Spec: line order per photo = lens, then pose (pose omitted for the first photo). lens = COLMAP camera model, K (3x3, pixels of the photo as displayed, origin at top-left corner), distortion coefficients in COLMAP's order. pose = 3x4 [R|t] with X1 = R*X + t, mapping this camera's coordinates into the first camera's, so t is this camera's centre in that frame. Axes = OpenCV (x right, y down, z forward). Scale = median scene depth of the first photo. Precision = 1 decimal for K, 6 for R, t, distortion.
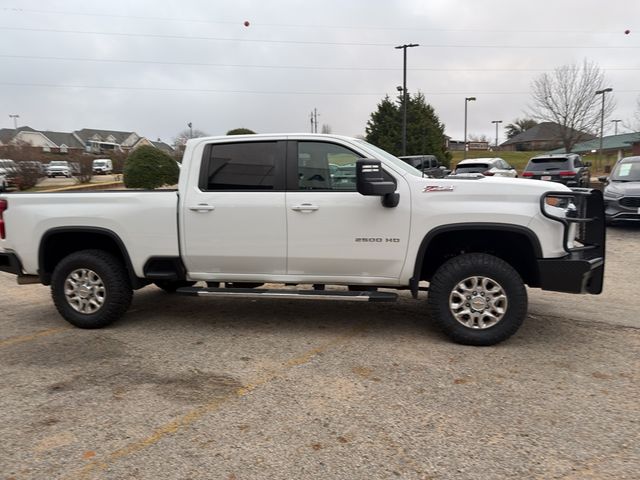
lens RADIAL K [[469.2, 0, 311.1], [0, 469.2, 224.6], [0, 0, 1]] dist [0.093161, -0.131133]
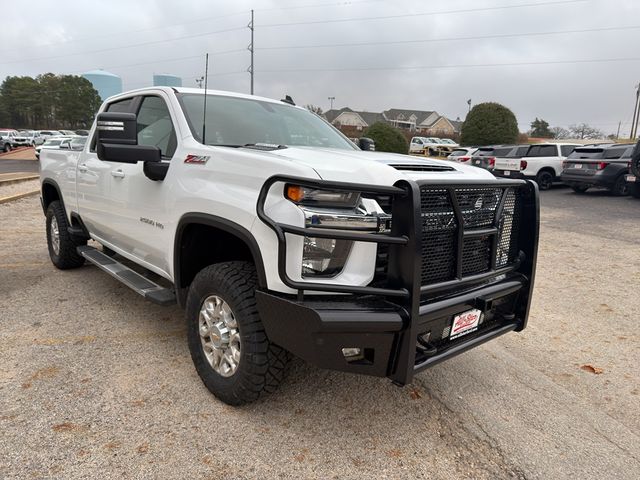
lens RADIAL K [[459.5, 0, 320.0], [0, 459.5, 240.0], [0, 0, 1]] dist [0.039507, -0.047304]
pose [[0.786958, 0.155158, -0.597179, 0.766944], [-0.109432, 0.987620, 0.112392, -0.051415], [0.607225, -0.023097, 0.794194, 0.538618]]
